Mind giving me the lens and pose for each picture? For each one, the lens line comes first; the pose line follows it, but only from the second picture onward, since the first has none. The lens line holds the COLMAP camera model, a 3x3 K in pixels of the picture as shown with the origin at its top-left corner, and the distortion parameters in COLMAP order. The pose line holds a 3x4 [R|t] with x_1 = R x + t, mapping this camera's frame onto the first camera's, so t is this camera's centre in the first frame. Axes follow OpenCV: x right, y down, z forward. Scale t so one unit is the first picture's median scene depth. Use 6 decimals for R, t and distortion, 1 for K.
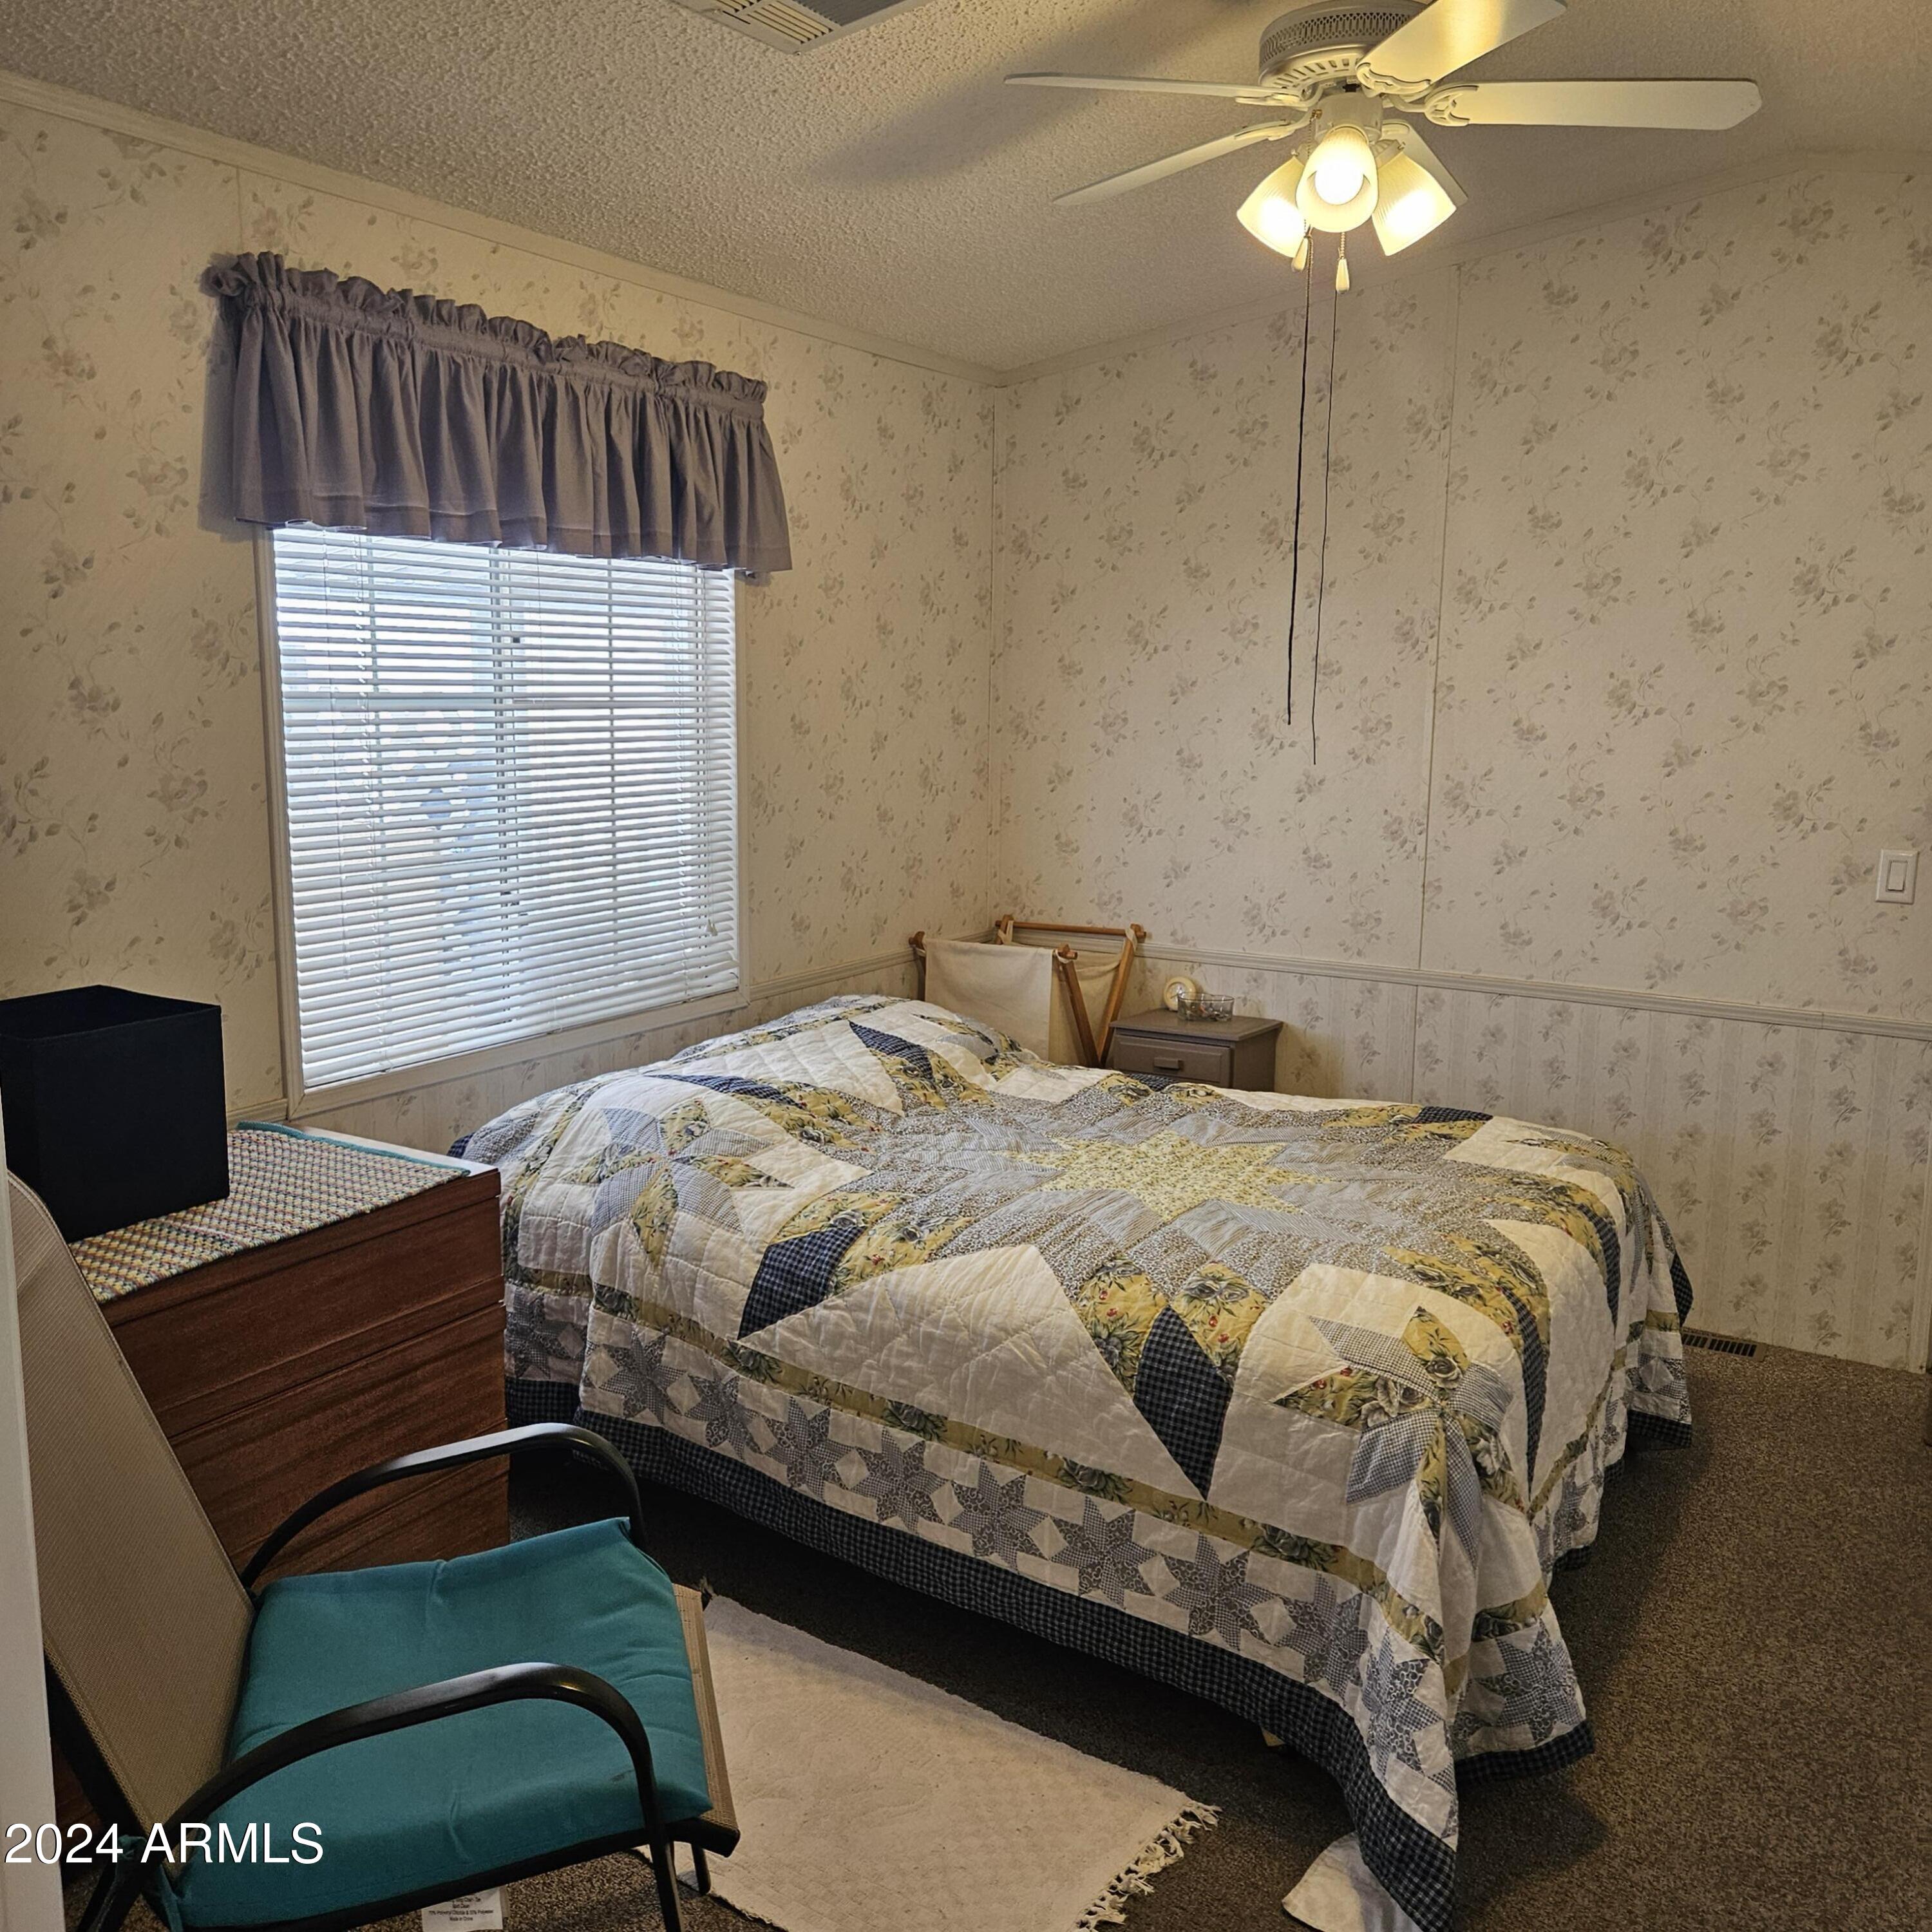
lens RADIAL K [[1716.9, 0, 964.9], [0, 1716.9, 939.8], [0, 0, 1]] dist [0.085428, -0.071664]
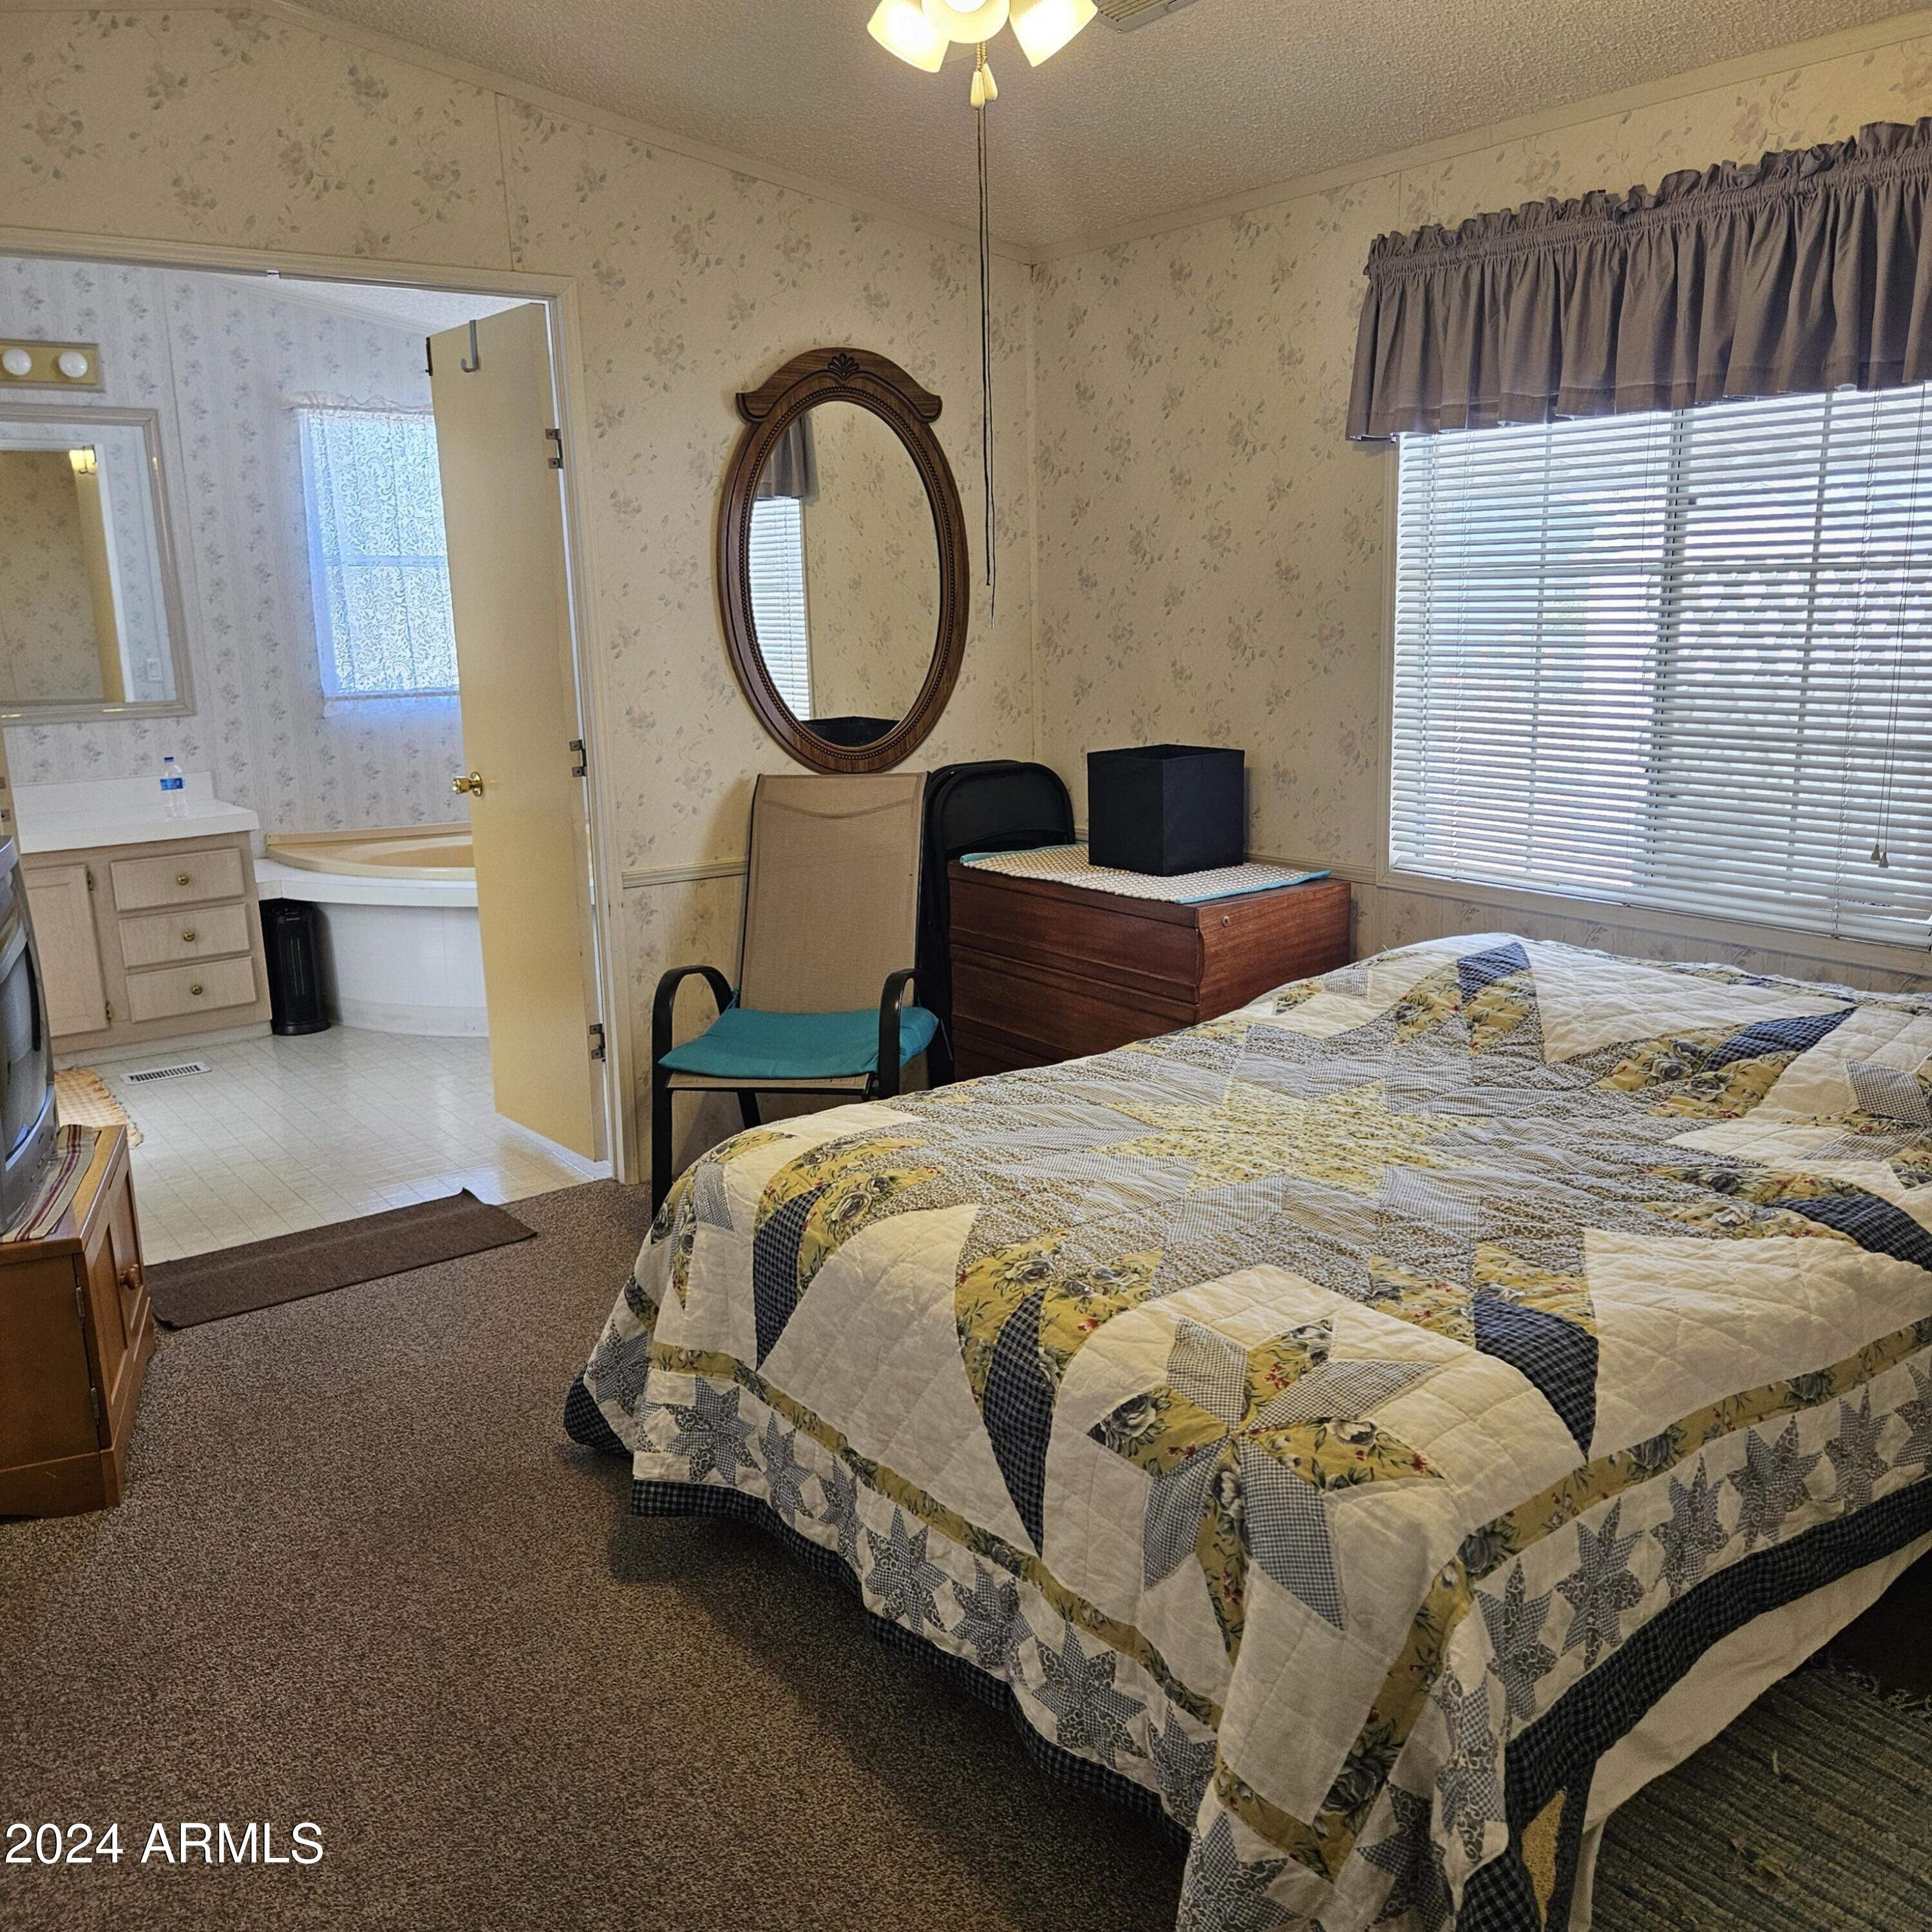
lens RADIAL K [[1716.9, 0, 964.9], [0, 1716.9, 939.8], [0, 0, 1]] dist [0.085428, -0.071664]
pose [[-0.384305, 0.181487, -0.905192, 0.984396], [-0.130231, 0.960026, 0.247771, -0.151749], [0.913975, 0.213104, -0.345308, 1.217672]]
